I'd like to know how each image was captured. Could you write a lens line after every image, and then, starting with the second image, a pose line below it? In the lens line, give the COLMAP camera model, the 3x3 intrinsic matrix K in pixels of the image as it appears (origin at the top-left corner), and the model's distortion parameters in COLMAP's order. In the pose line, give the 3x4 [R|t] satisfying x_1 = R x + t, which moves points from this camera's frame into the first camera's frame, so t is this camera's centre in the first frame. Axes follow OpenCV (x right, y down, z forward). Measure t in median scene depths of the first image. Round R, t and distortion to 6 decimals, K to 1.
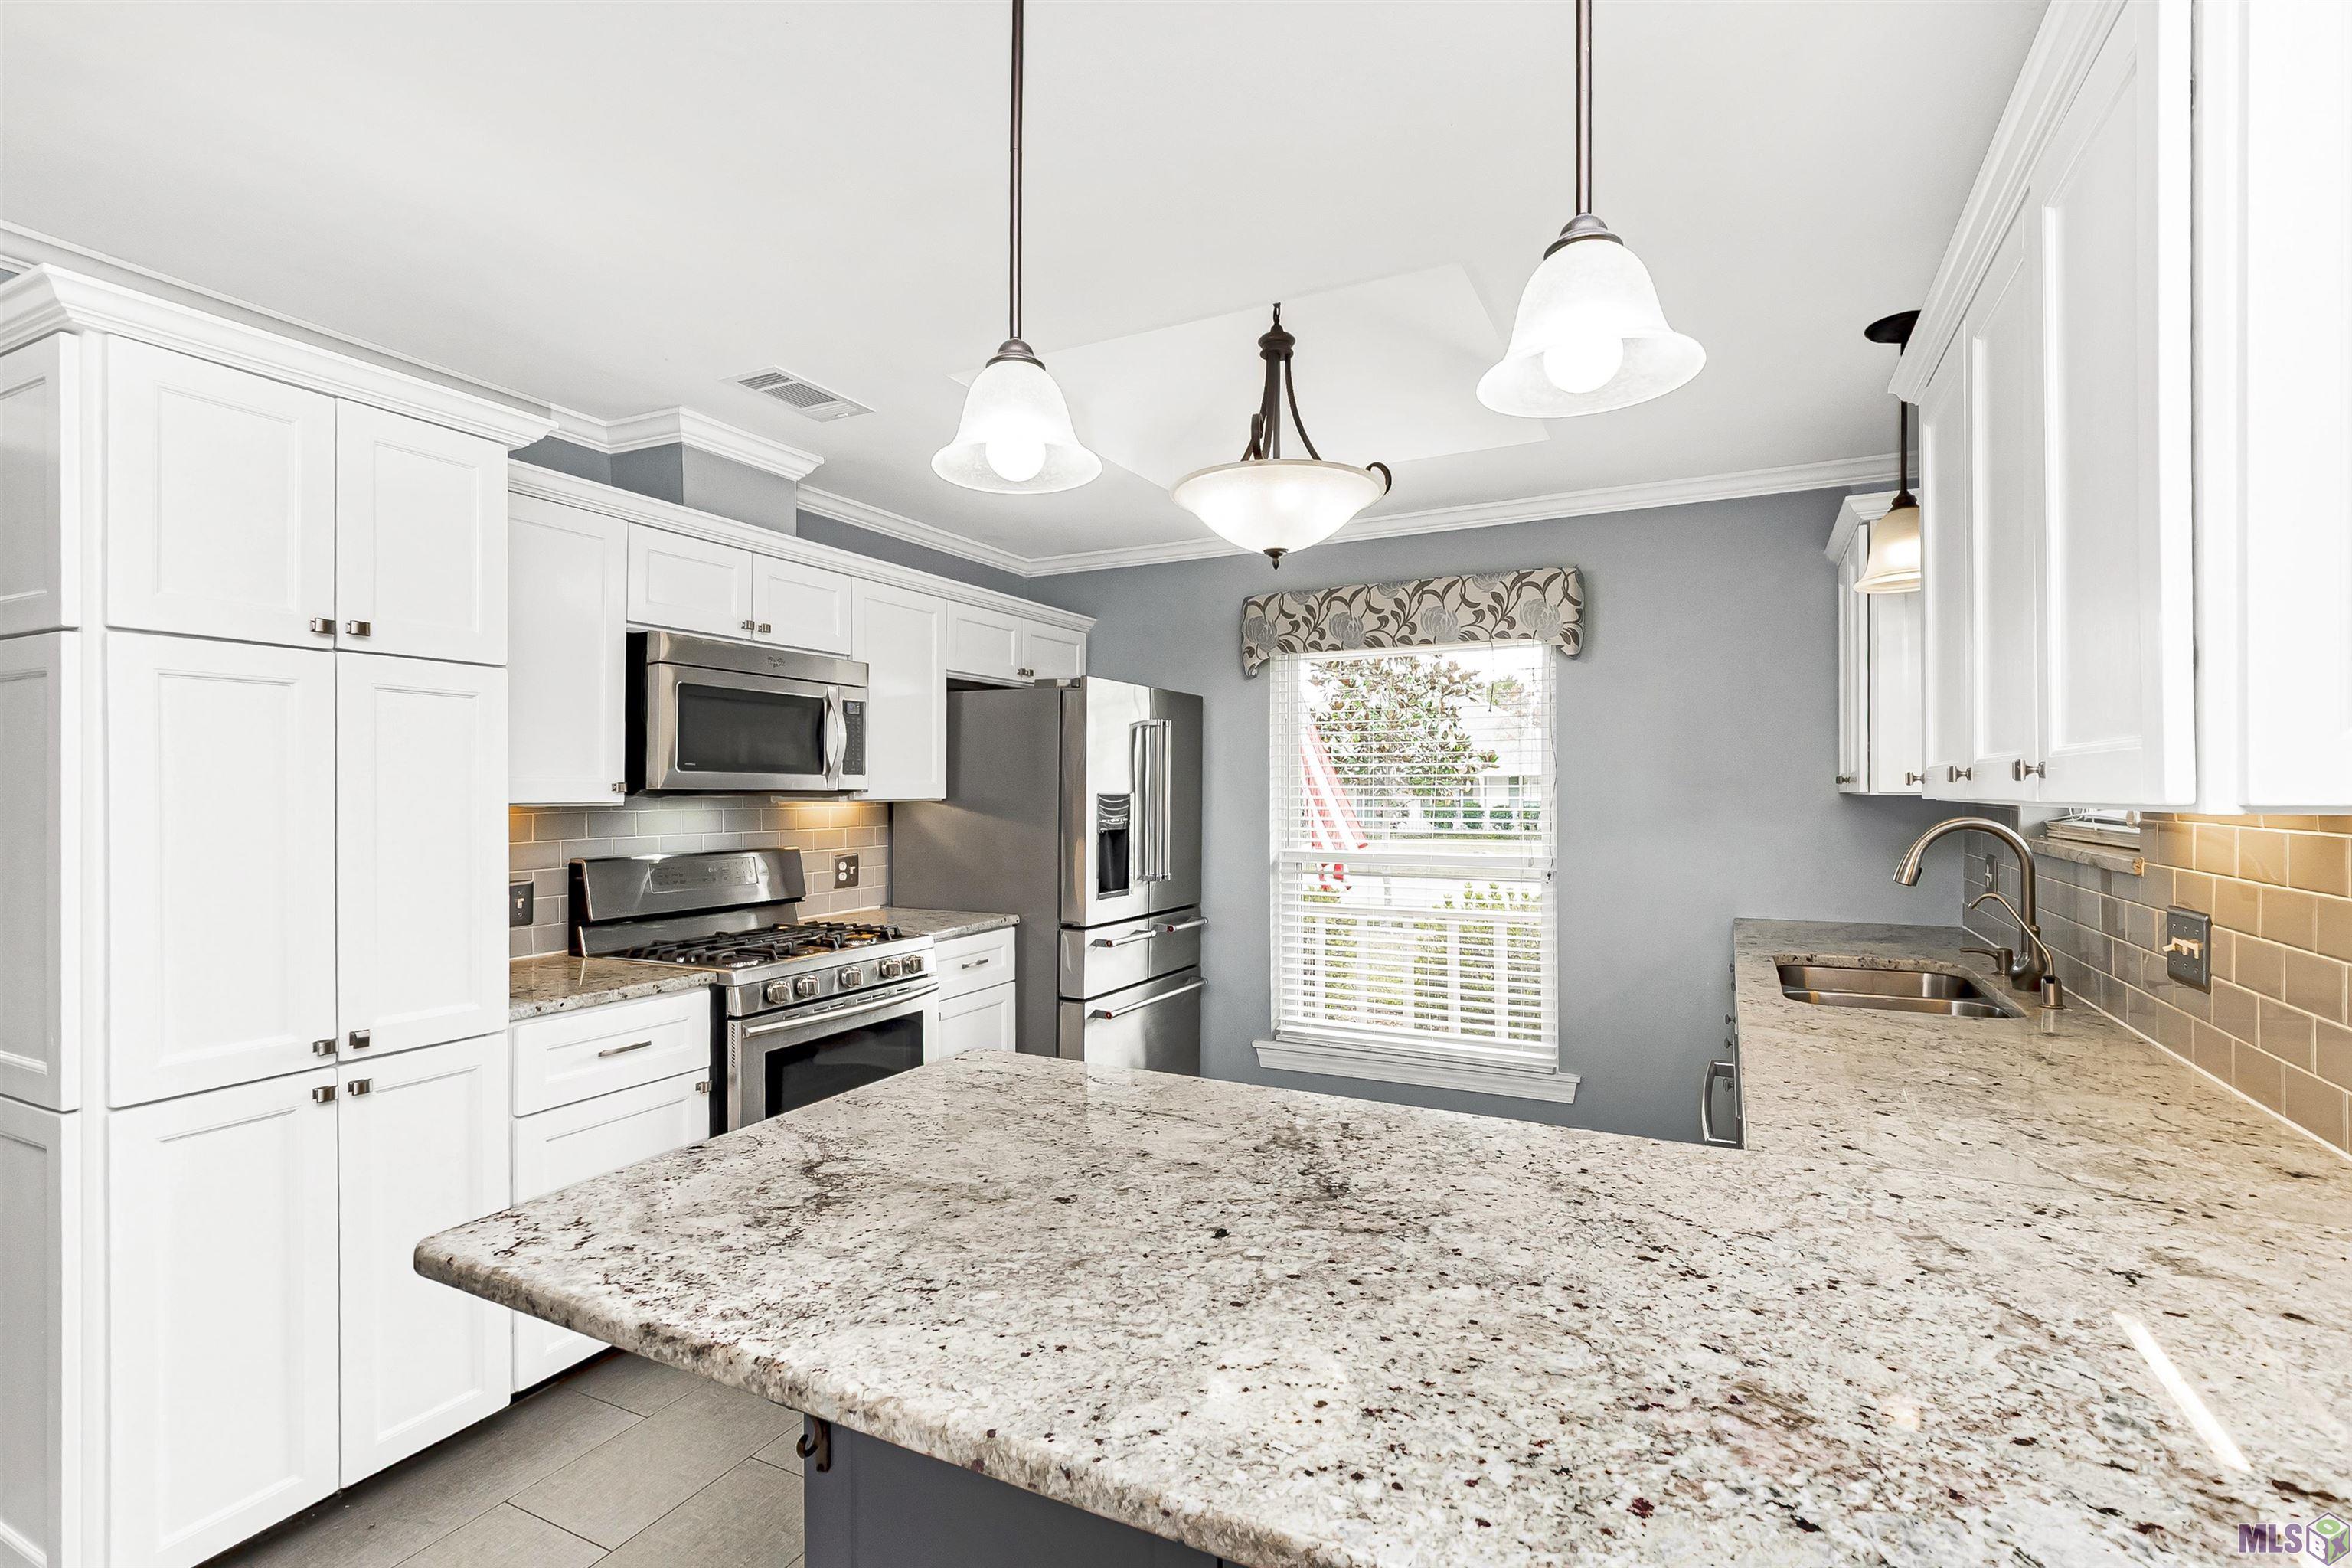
lens RADIAL K [[1096.2, 0, 1140.4], [0, 1096.2, 792.9], [0, 0, 1]] dist [-0.000574, -0.000122]
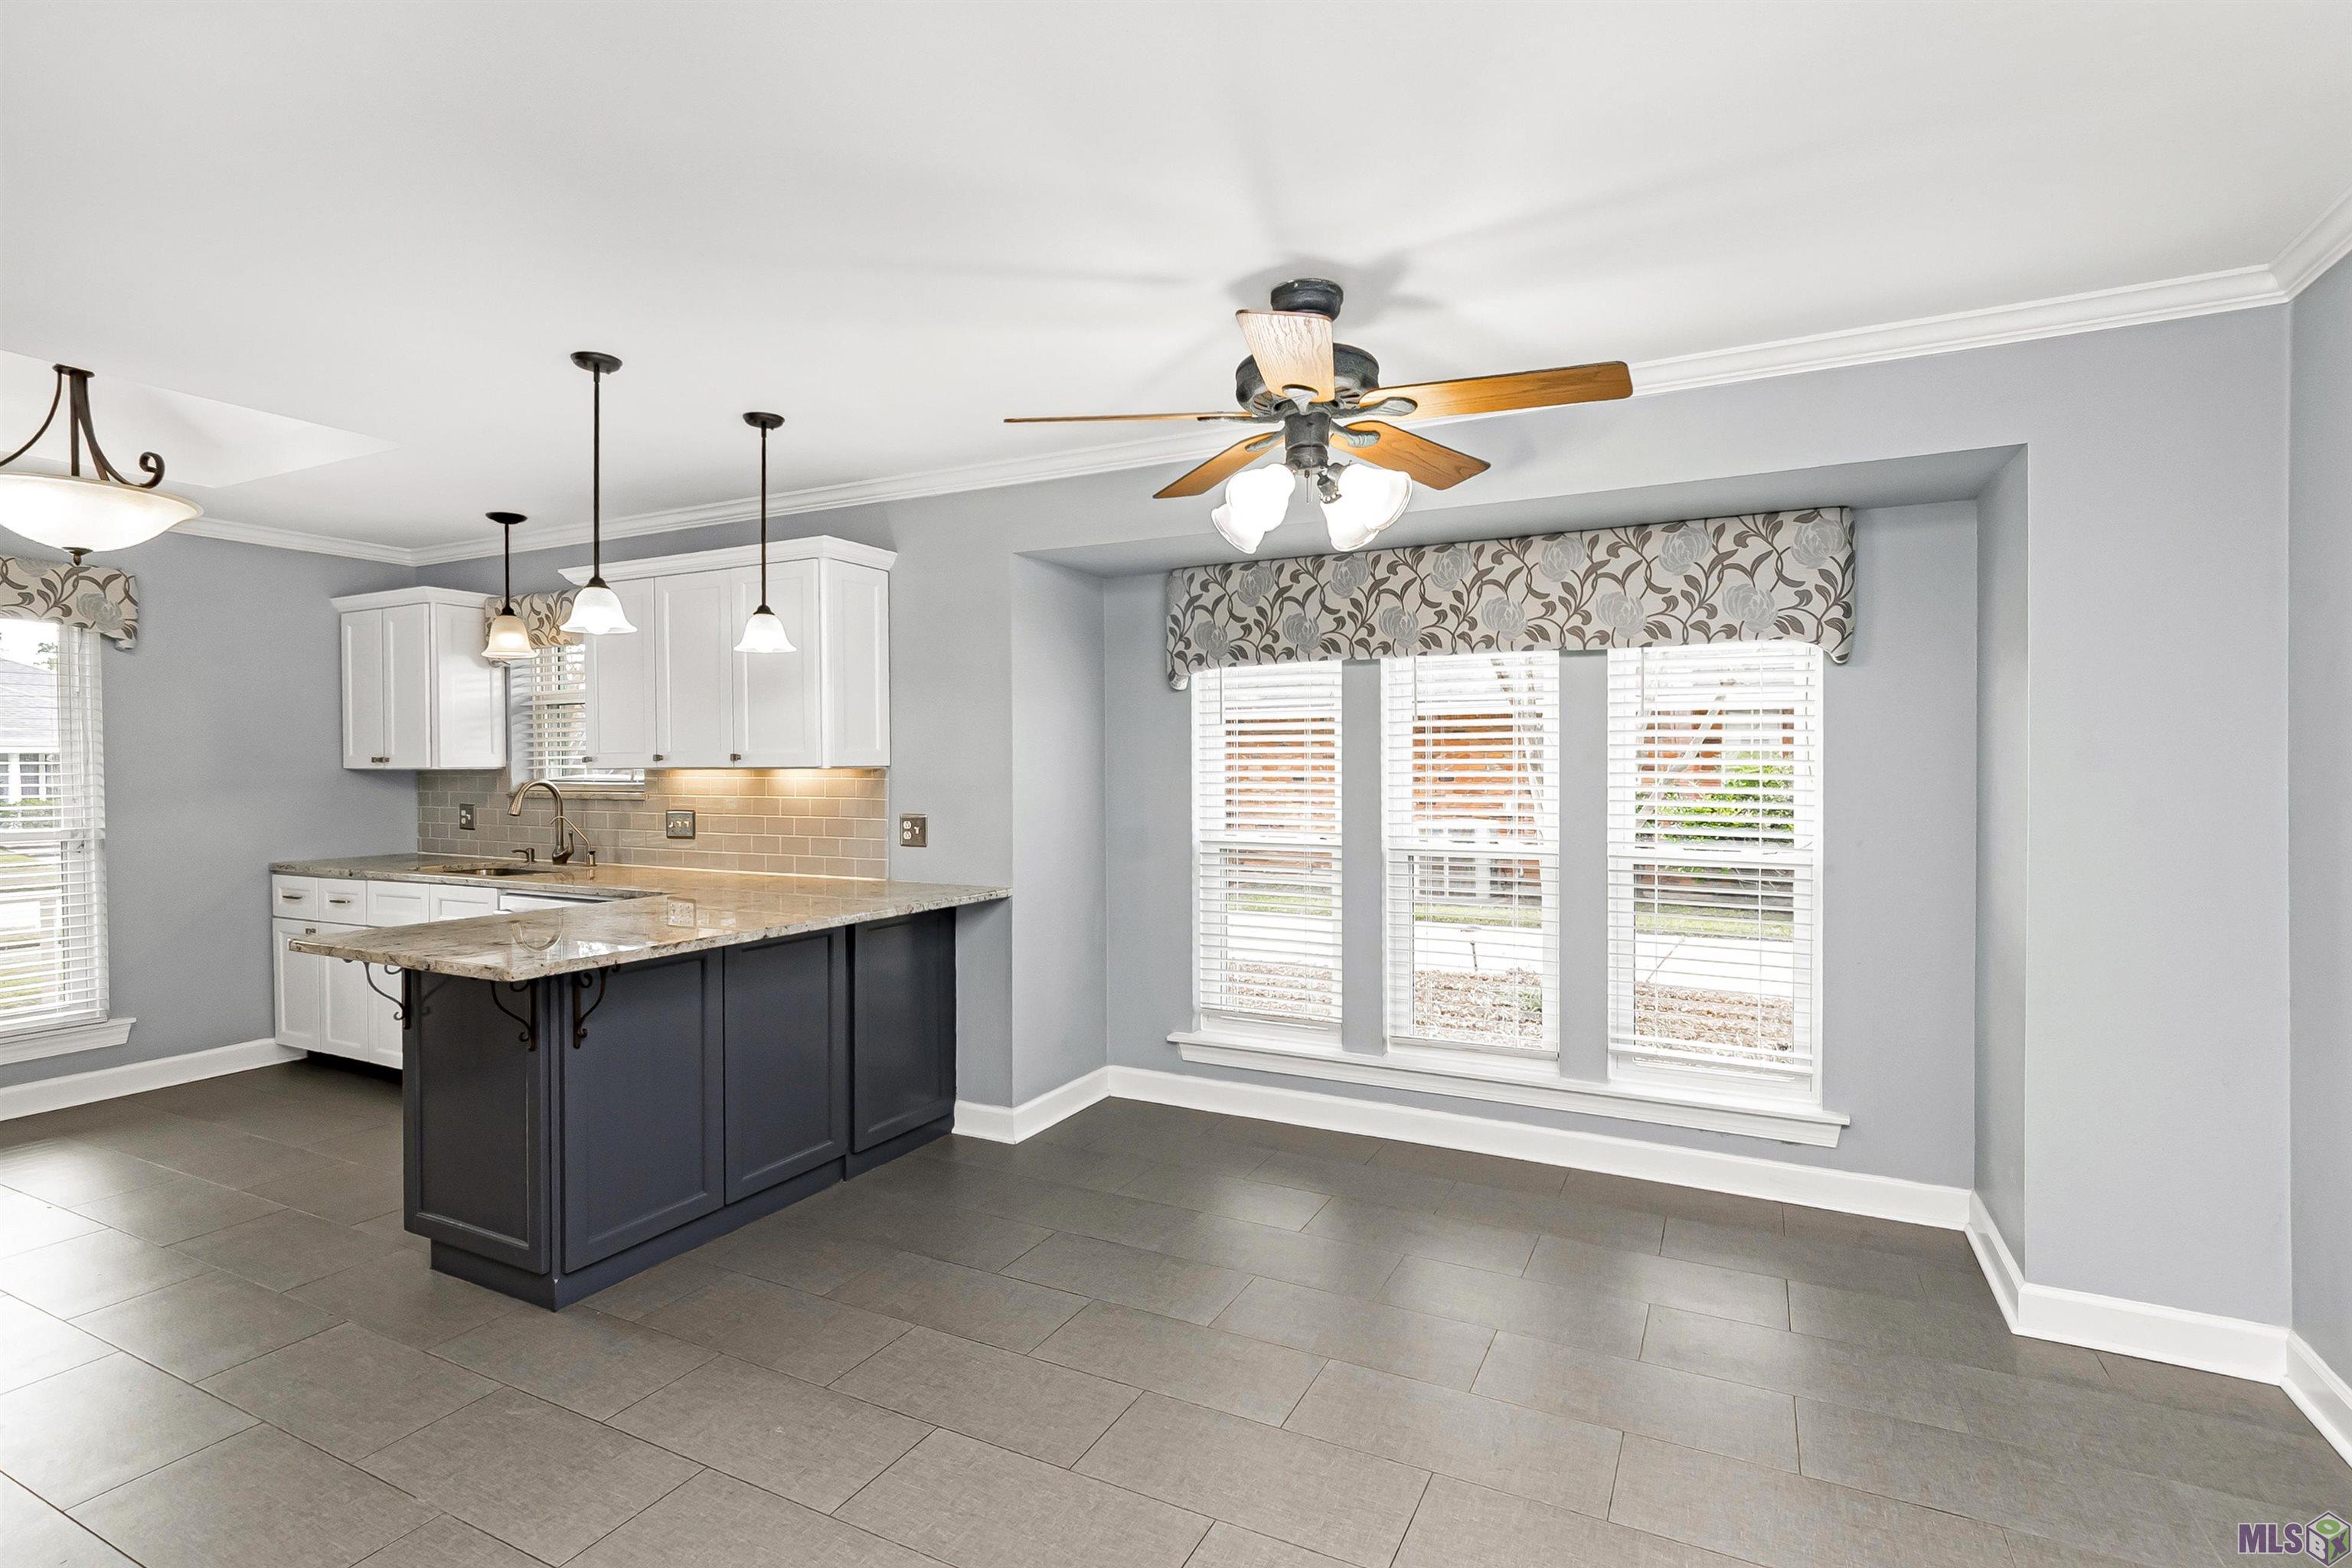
lens RADIAL K [[1096.2, 0, 1188.8], [0, 1096.2, 779.9], [0, 0, 1]] dist [-0.000574, -0.000122]
pose [[-0.021365, -0.009004, 0.999731, -2.052970], [0.005240, 0.999945, 0.009118, 0.018823], [-0.999758, 0.005433, -0.021316, -0.211009]]
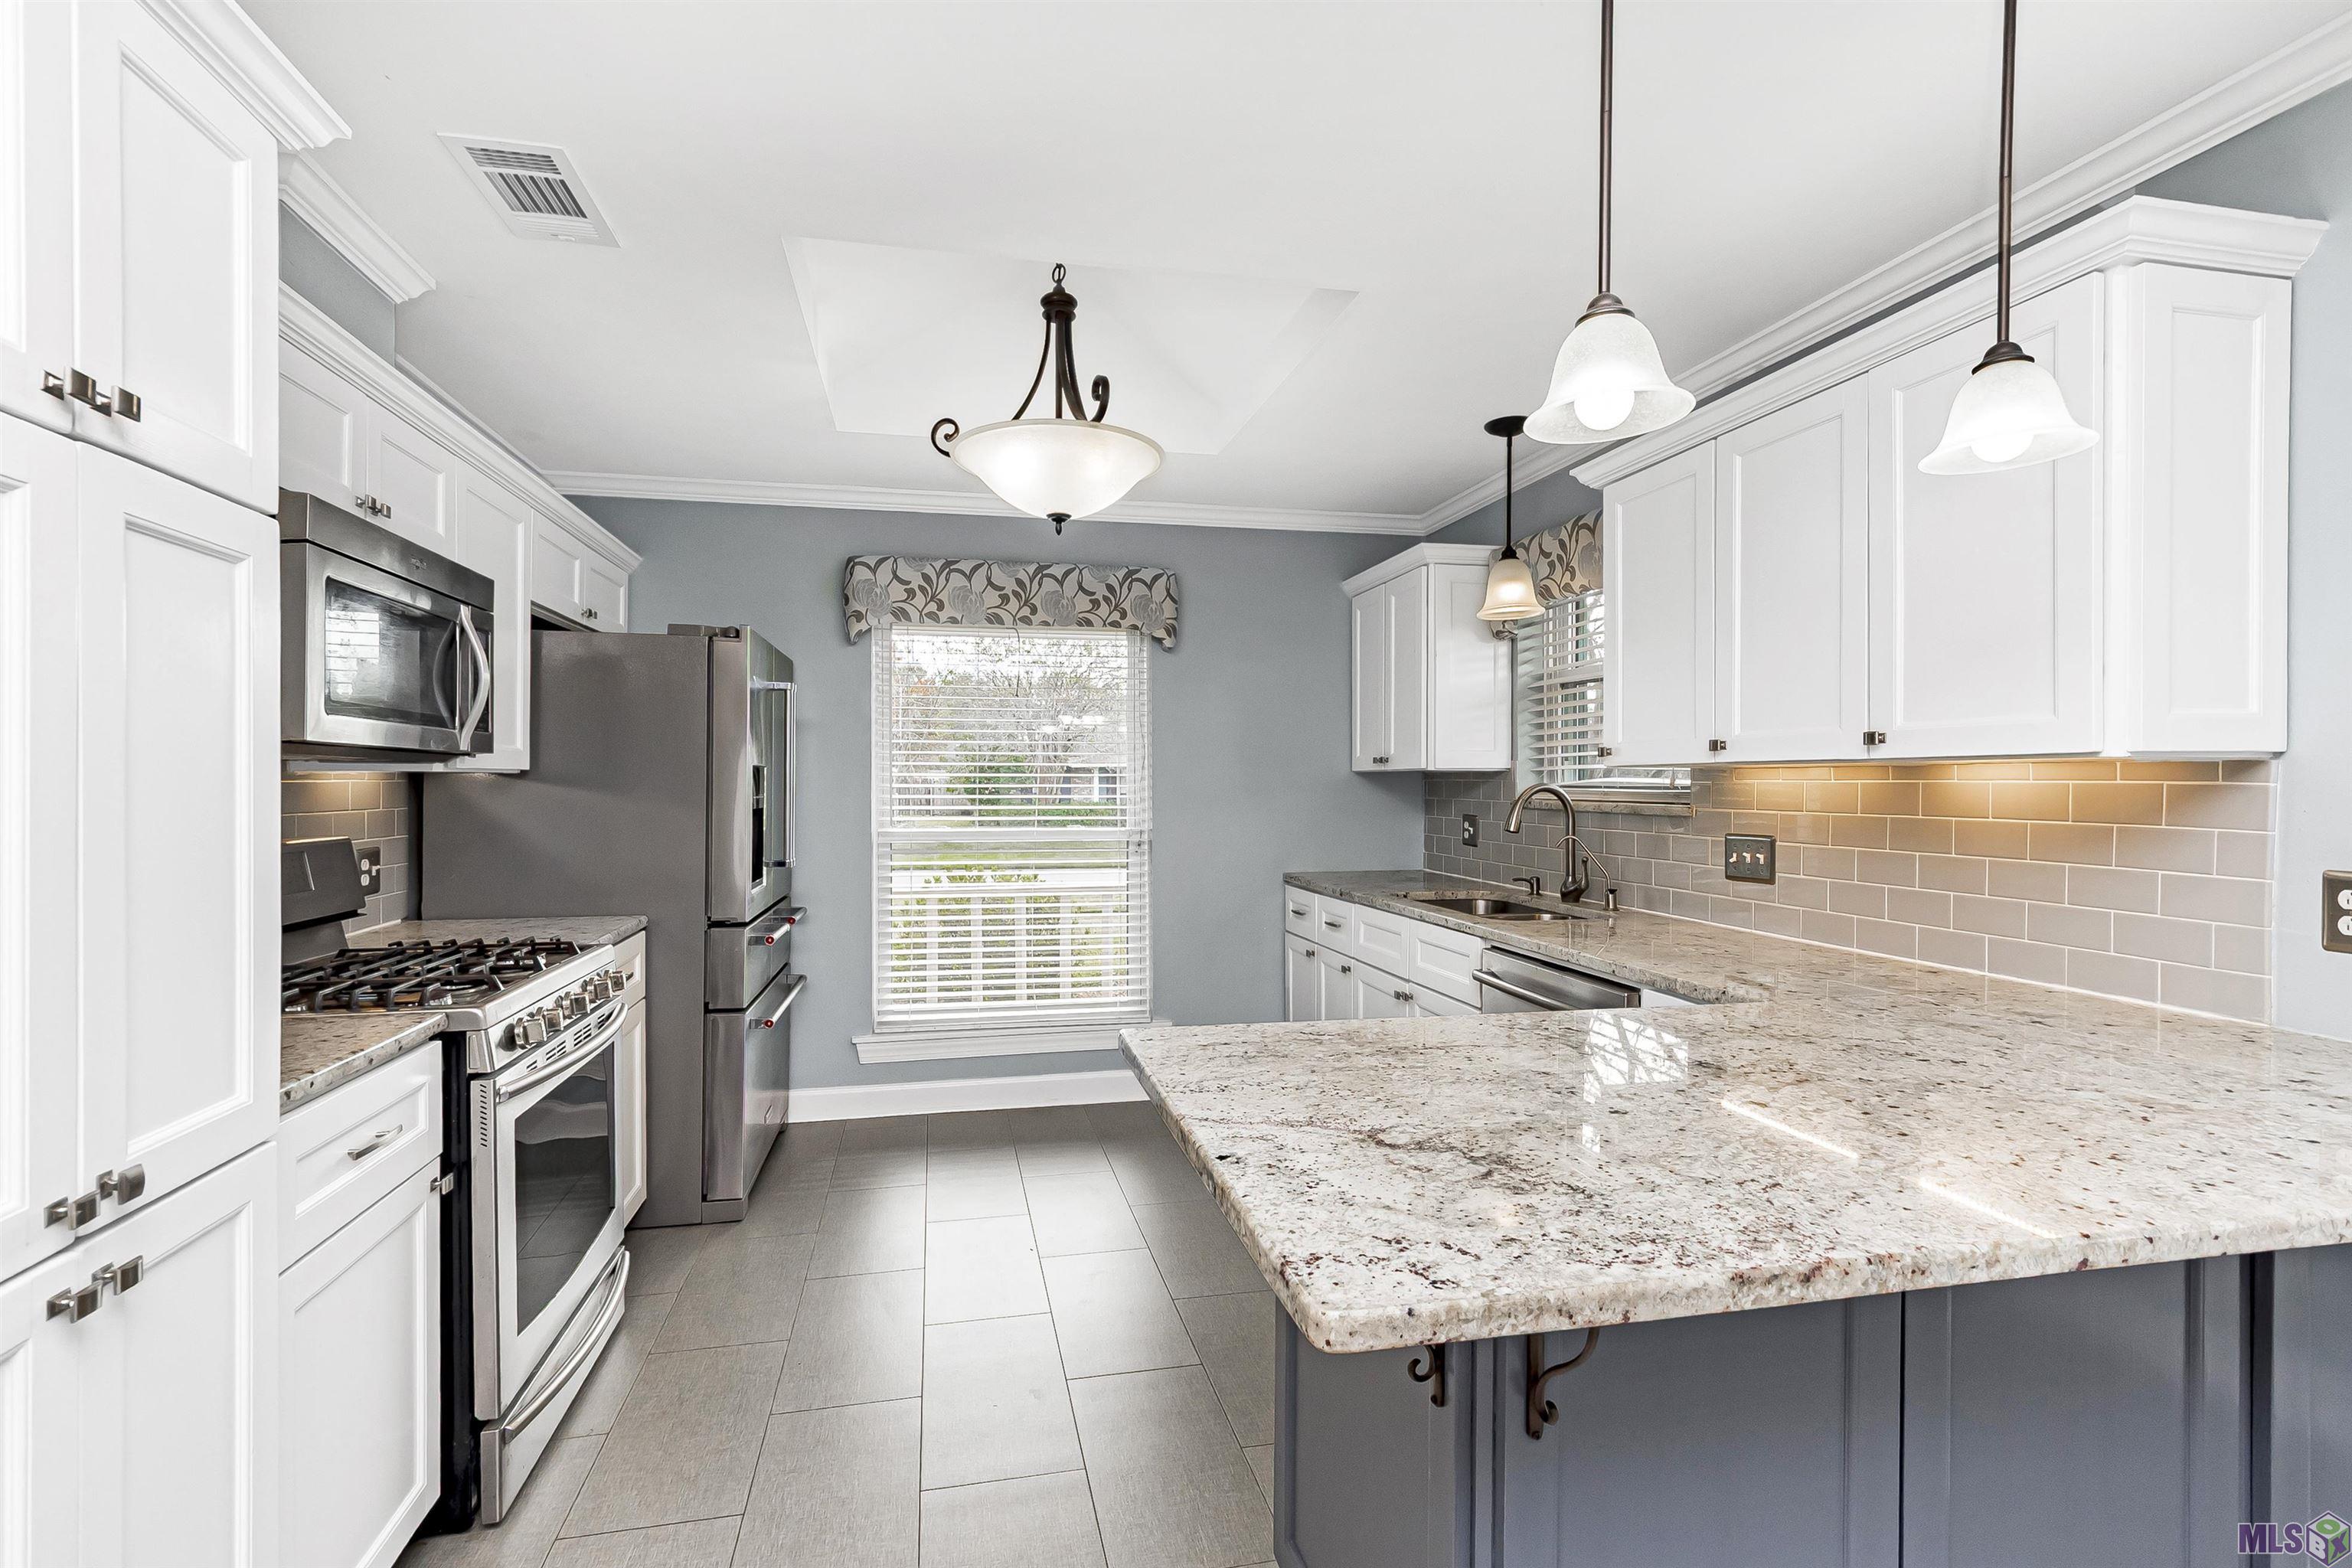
lens RADIAL K [[1096.2, 0, 1161.3], [0, 1096.2, 793.8], [0, 0, 1]] dist [-0.000574, -0.000122]
pose [[0.772208, -0.004369, 0.635355, -0.872765], [-0.000935, 0.999967, 0.008013, 0.040989], [-0.635370, -0.006782, 0.772178, 0.363350]]
